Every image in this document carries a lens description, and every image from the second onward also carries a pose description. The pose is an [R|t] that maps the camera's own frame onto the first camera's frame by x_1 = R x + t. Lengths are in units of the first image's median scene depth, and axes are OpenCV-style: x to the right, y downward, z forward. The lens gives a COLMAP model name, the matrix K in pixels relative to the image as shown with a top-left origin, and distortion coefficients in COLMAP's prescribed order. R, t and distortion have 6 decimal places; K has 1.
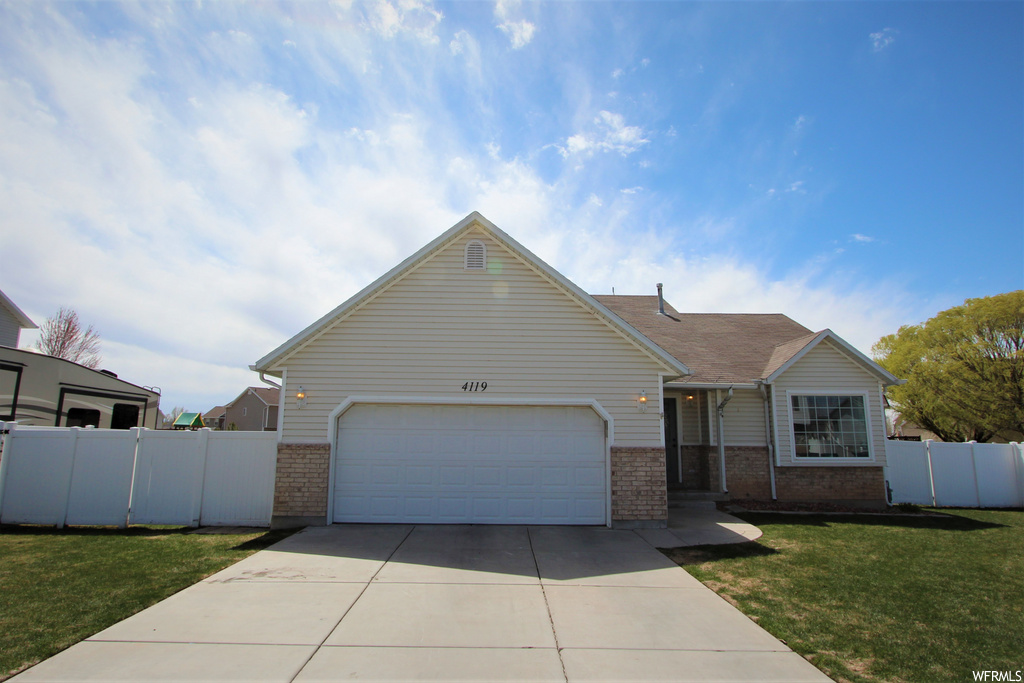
lens RADIAL K [[489.5, 0, 506.2], [0, 489.5, 356.3], [0, 0, 1]] dist [-0.012951, 0.000178]
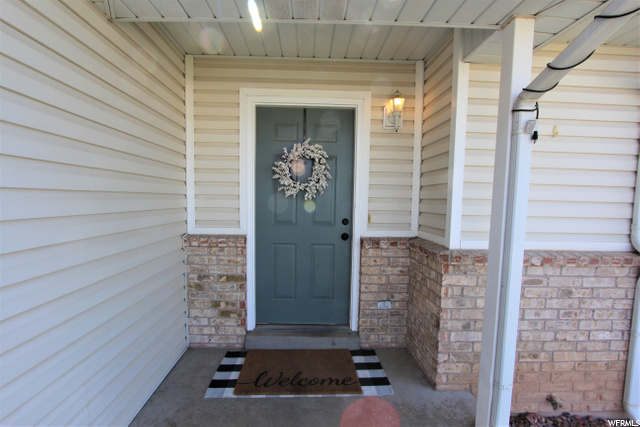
lens RADIAL K [[305.9, 0, 316.4], [0, 305.9, 222.7], [0, 0, 1]] dist [-0.012951, 0.000178]
pose [[0.986114, -0.001845, 0.166059, 0.297933], [-0.035097, 0.975037, 0.219250, 0.127360], [-0.162318, -0.222034, 0.961433, 0.818888]]
